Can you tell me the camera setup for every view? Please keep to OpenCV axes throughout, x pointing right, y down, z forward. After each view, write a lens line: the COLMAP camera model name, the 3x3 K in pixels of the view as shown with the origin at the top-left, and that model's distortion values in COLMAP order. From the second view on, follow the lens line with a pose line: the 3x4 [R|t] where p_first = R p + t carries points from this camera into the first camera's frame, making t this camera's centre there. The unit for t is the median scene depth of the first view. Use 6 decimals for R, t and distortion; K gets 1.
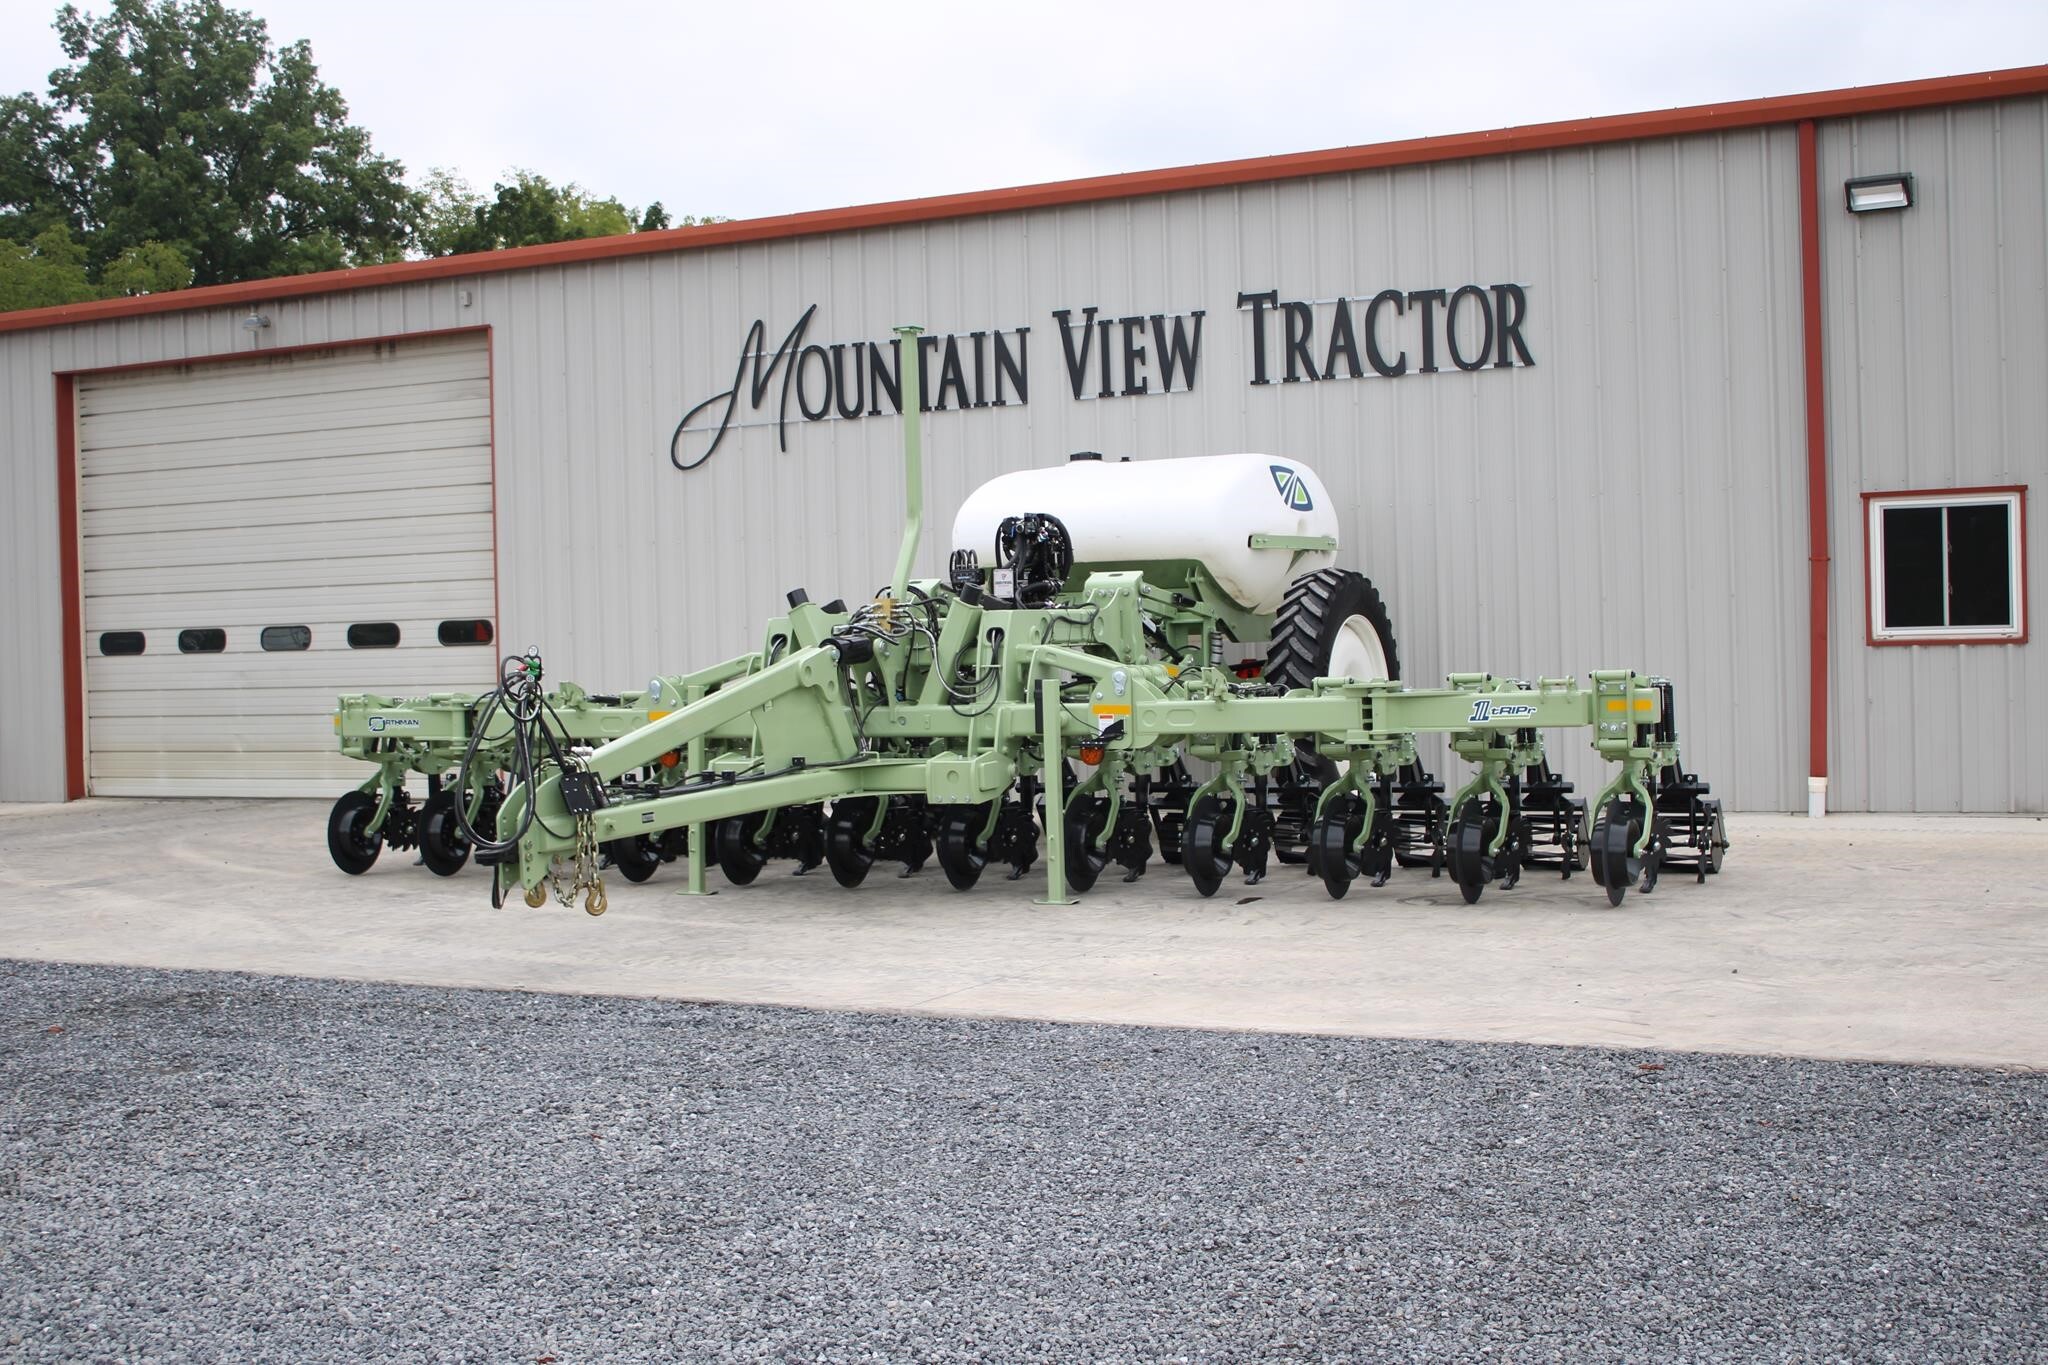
lens RADIAL K [[2579.5, 0, 1032.3], [0, 2579.5, 697.9], [0, 0, 1]] dist [-0.085382, 0.253964]
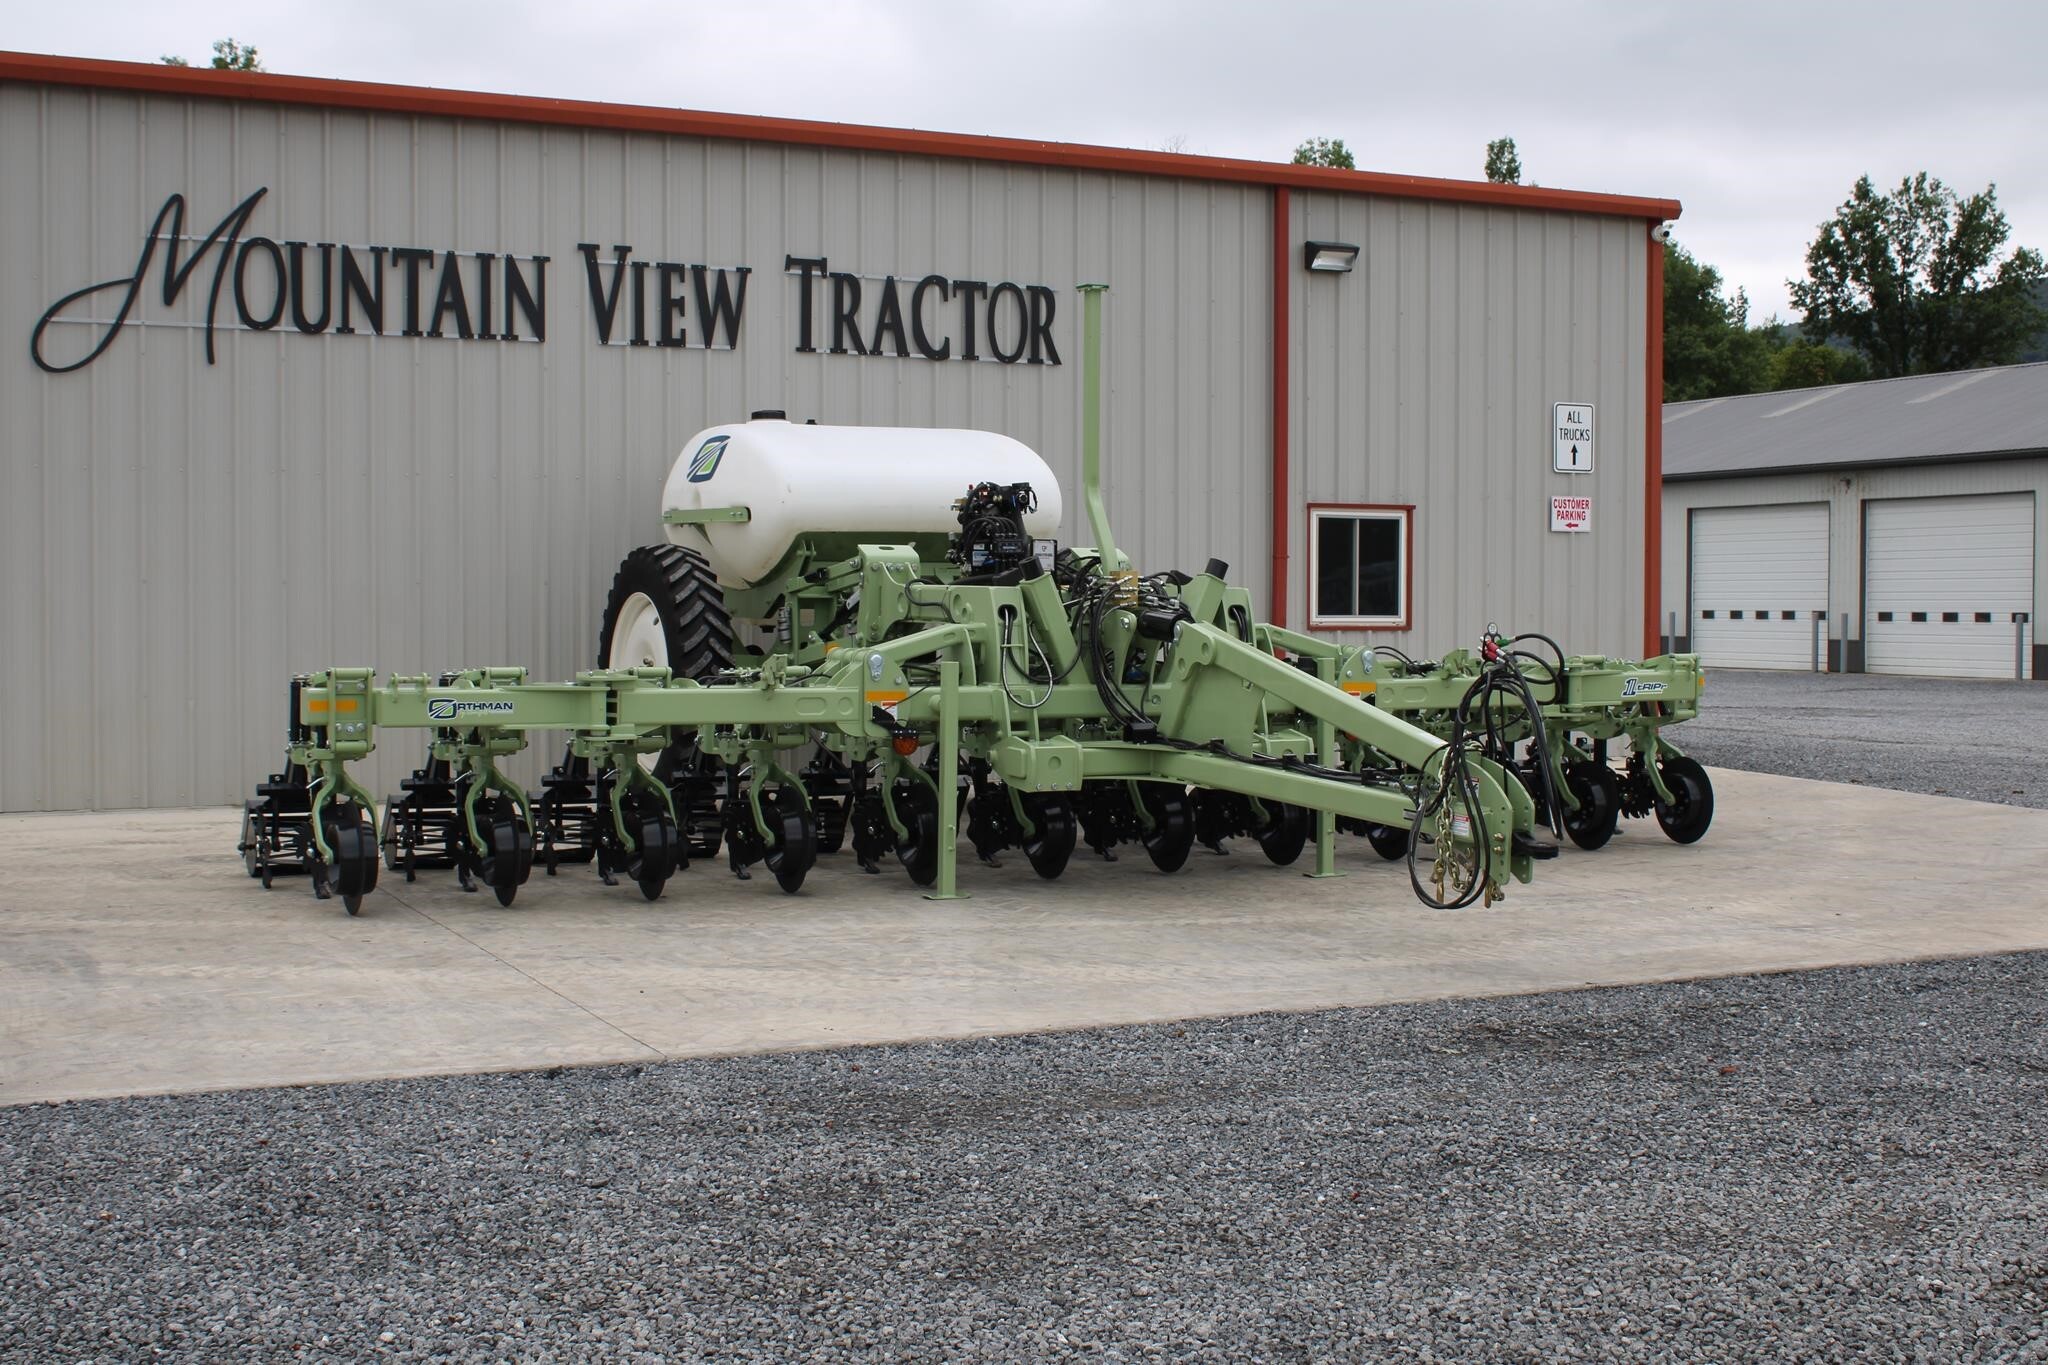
lens RADIAL K [[2509.1, 0, 1024.0], [0, 2509.1, 682.5], [0, 0, 1]] dist [-0.071532, 0.065741]
pose [[0.590929, -0.002537, 0.806720, -0.720095], [-0.004007, 0.999973, 0.006080, -0.002350], [-0.806714, -0.006825, 0.590903, 0.420521]]
